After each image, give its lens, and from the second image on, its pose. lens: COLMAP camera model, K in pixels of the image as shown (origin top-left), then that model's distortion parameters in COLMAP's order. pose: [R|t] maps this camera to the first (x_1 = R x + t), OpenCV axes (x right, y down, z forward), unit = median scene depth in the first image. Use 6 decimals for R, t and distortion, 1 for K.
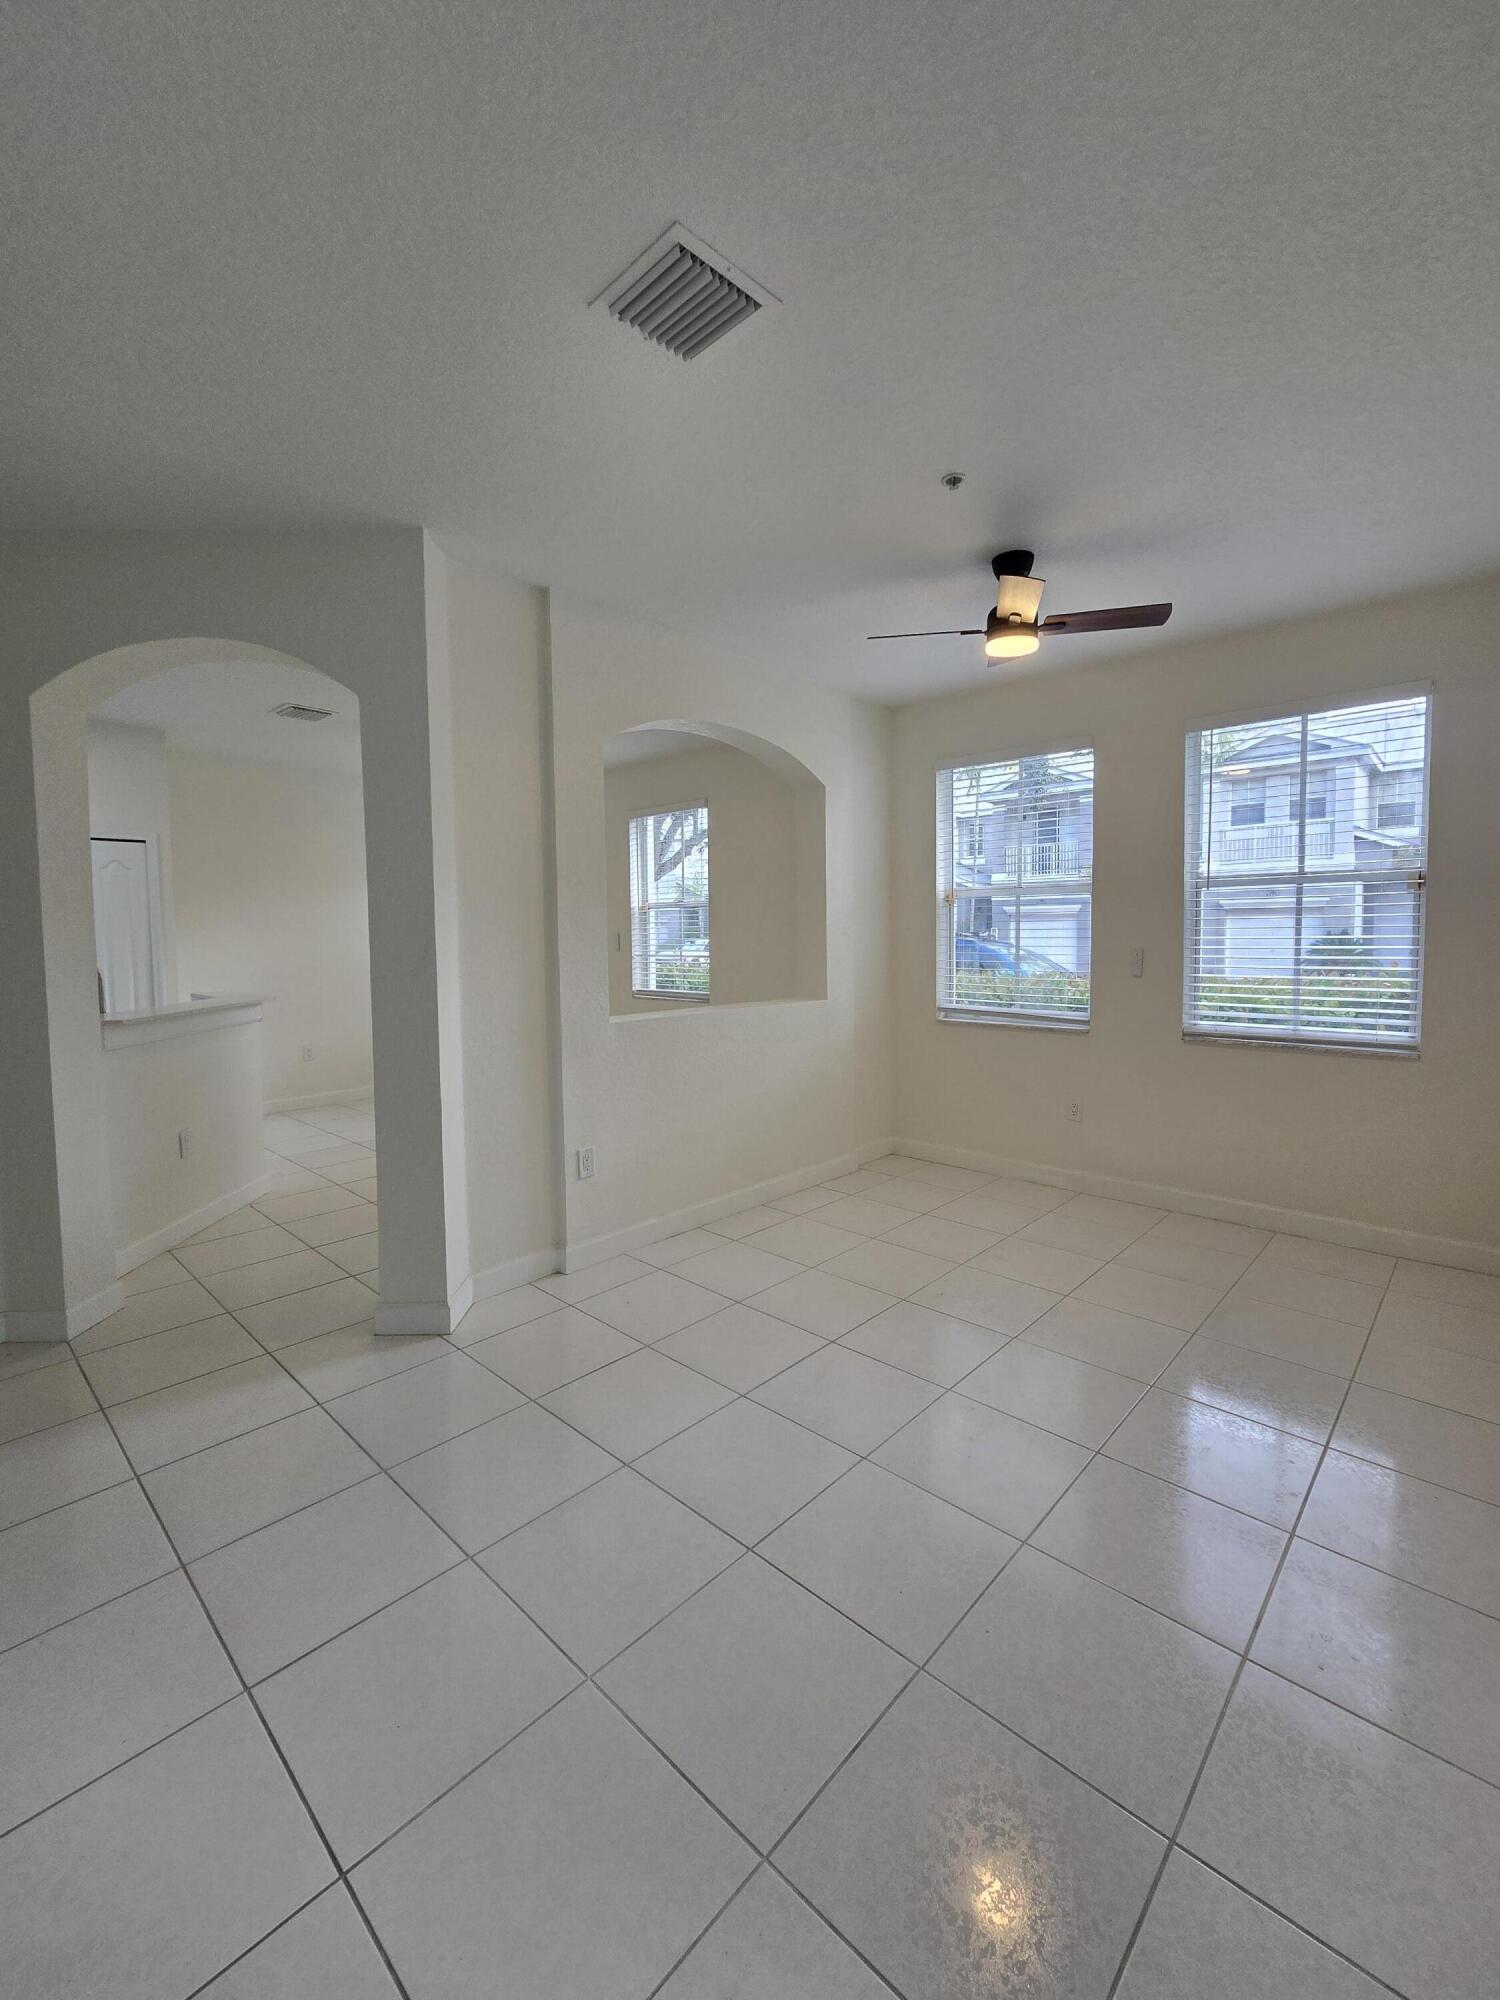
lens RADIAL K [[829.5, 0, 734.7], [0, 829.5, 970.5], [0, 0, 1]] dist [0.000613, 0.000532]
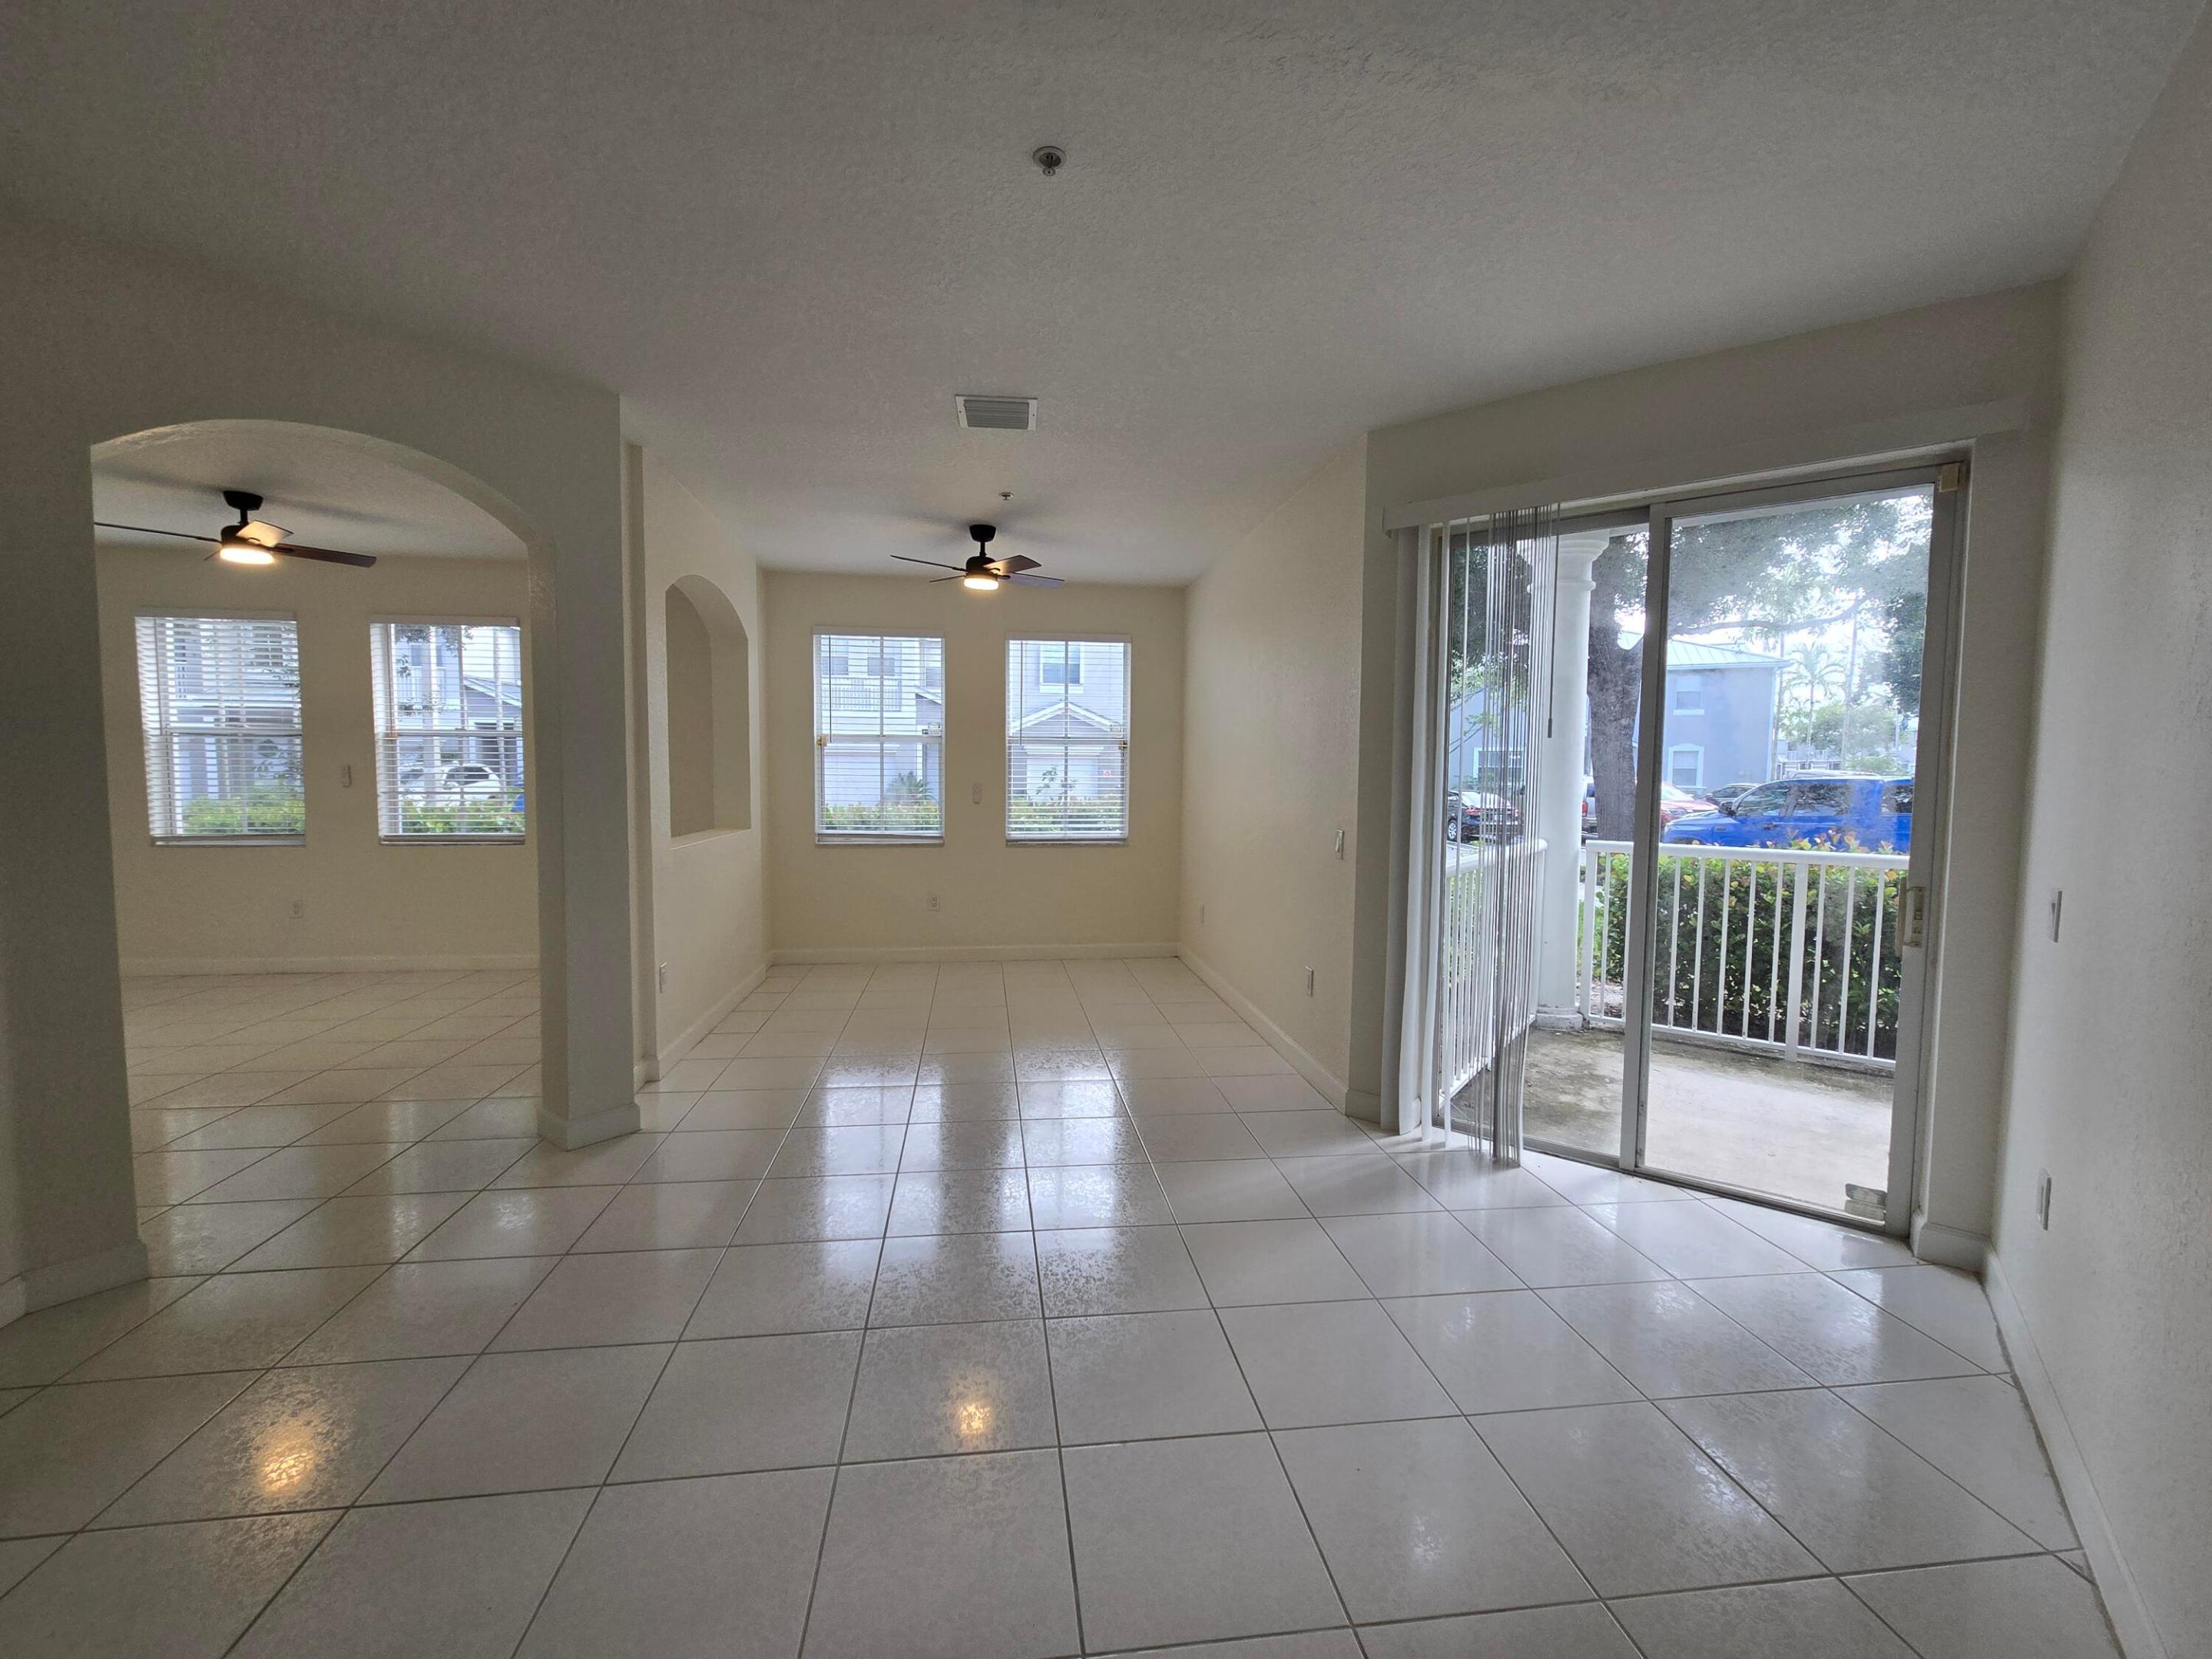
lens RADIAL K [[900.7, 0, 1093.0], [0, 900.7, 826.0], [0, 0, 1]] dist [-0.002493, -0.000013]
pose [[0.637391, -0.032271, 0.769864, -0.592407], [0.021754, 0.999478, 0.023886, 0.013868], [-0.770233, 0.001523, 0.637761, -0.153118]]
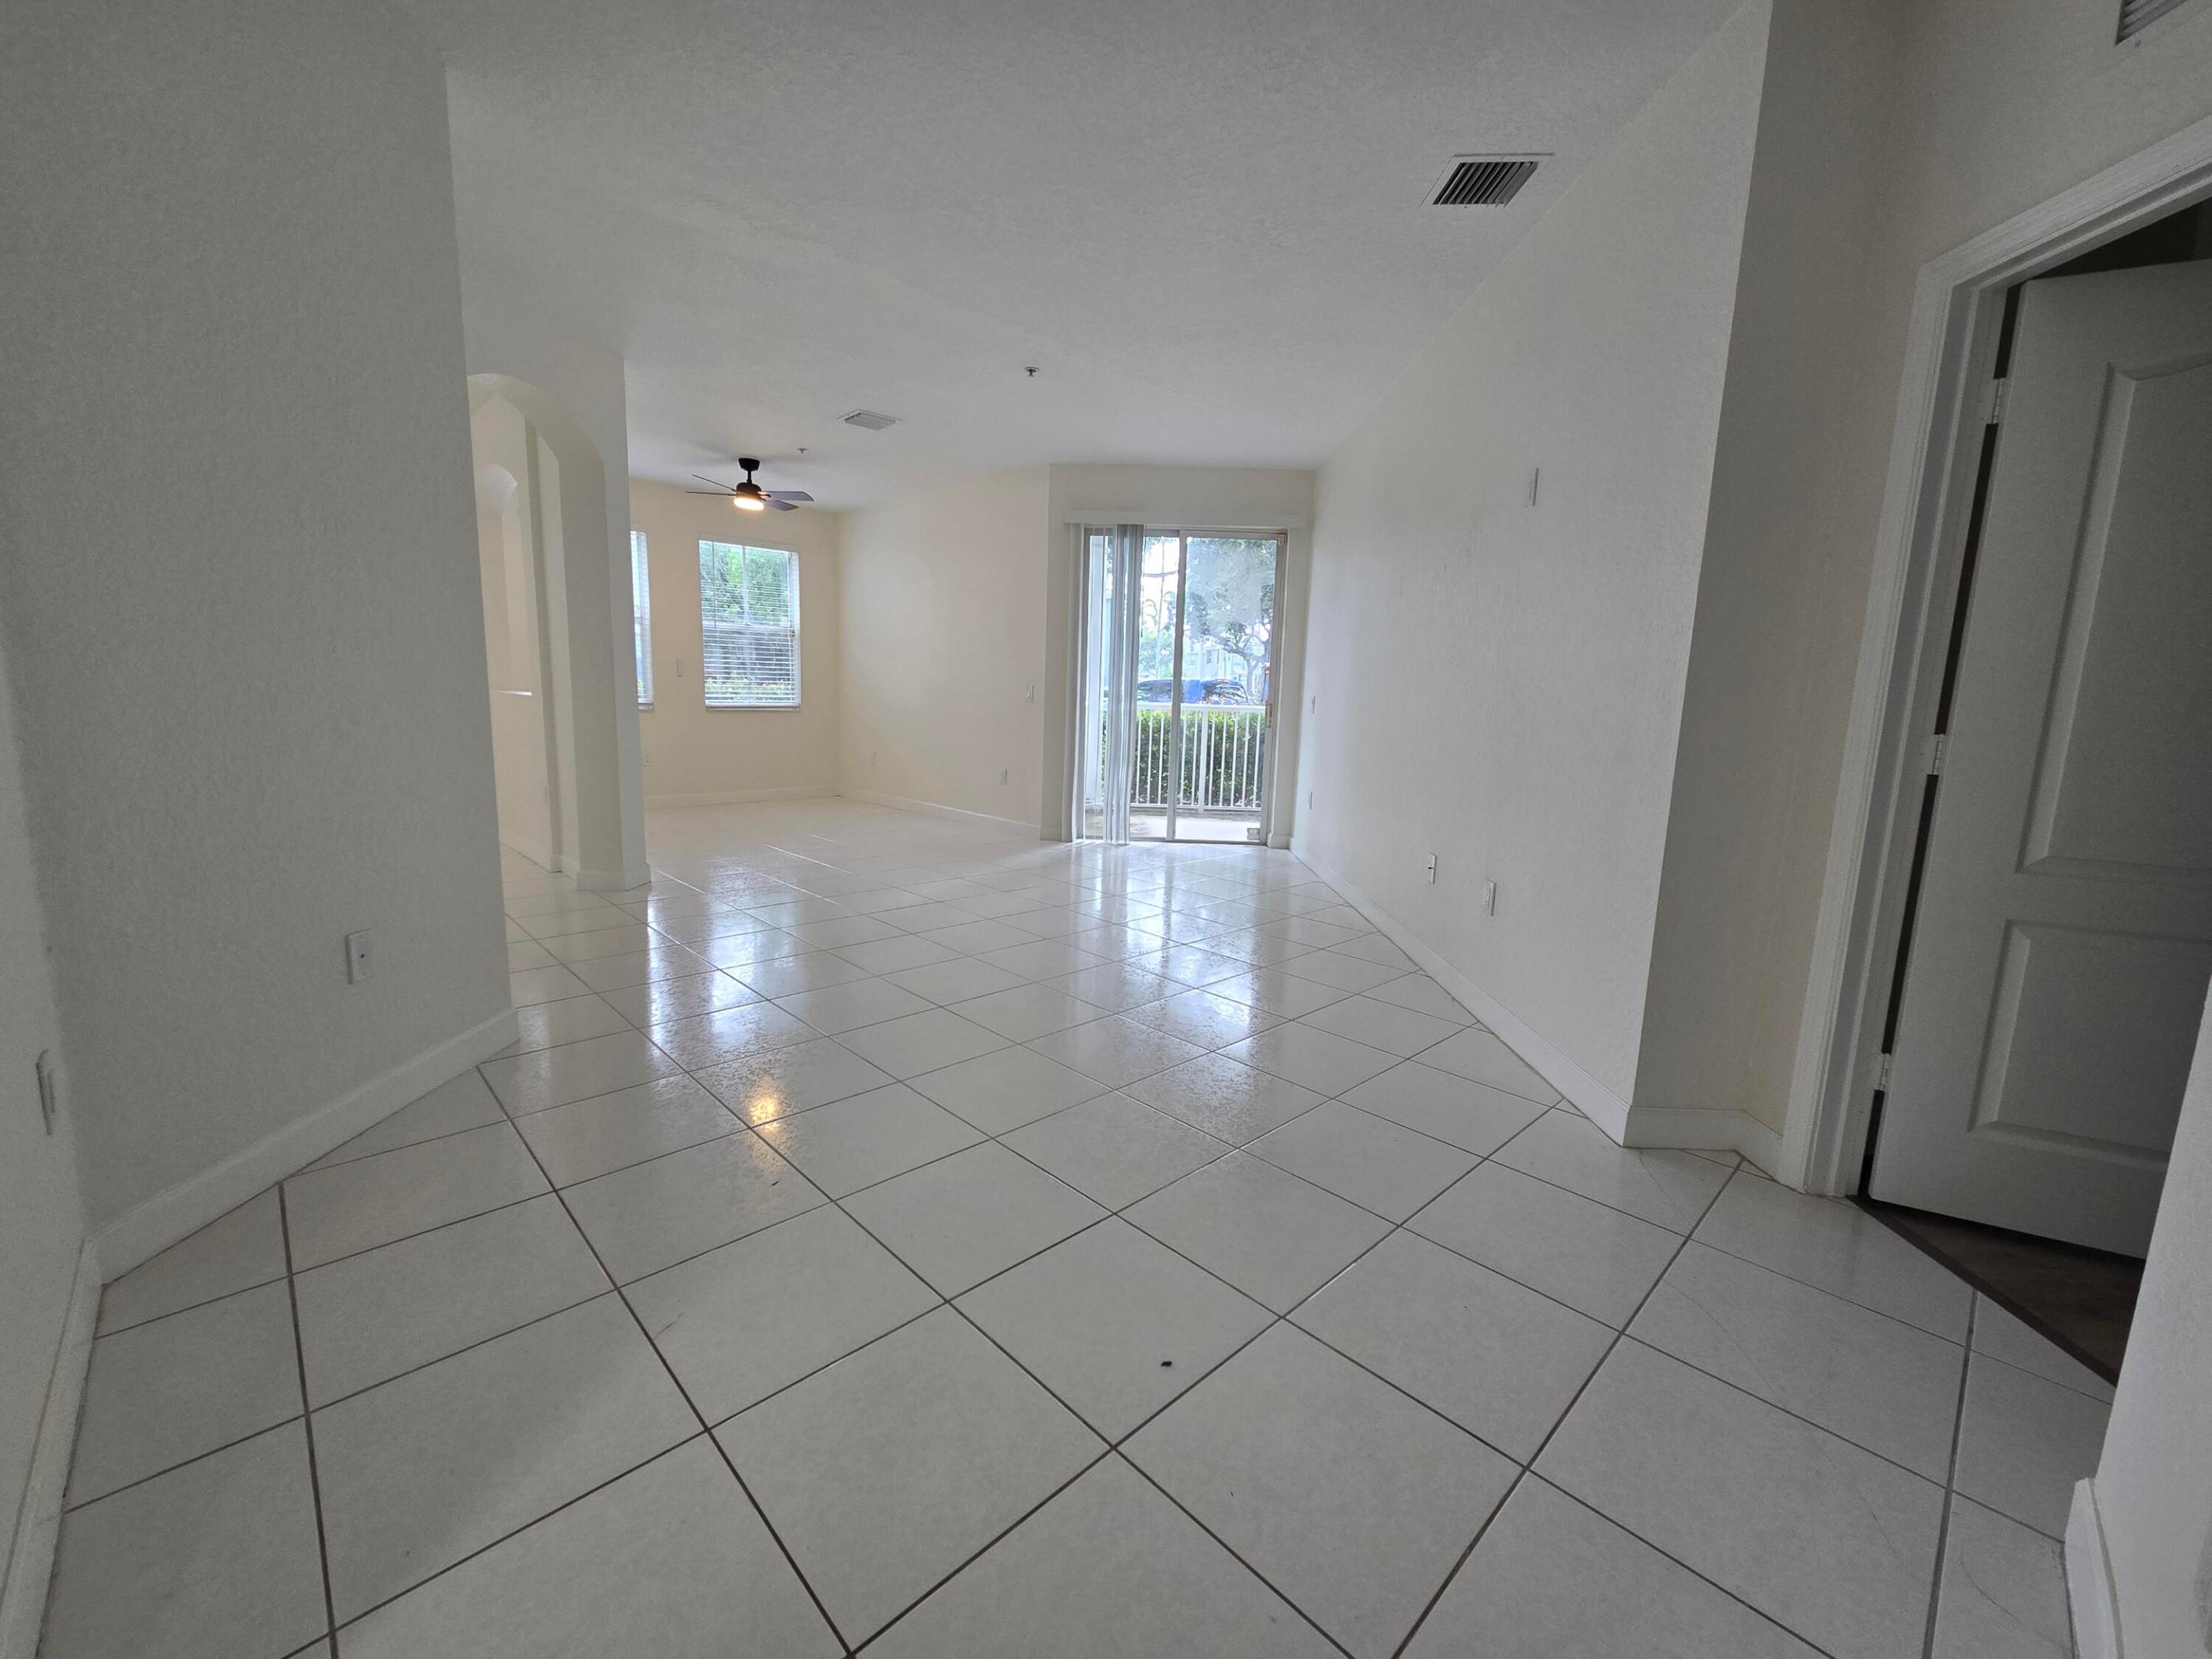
lens RADIAL K [[900.7, 0, 1093.0], [0, 900.7, 826.0], [0, 0, 1]] dist [-0.002493, -0.000013]
pose [[0.055526, -0.143005, 0.988163, -1.371692], [0.020125, 0.989649, 0.142090, 0.067467], [-0.998254, 0.011997, 0.057829, 0.029532]]
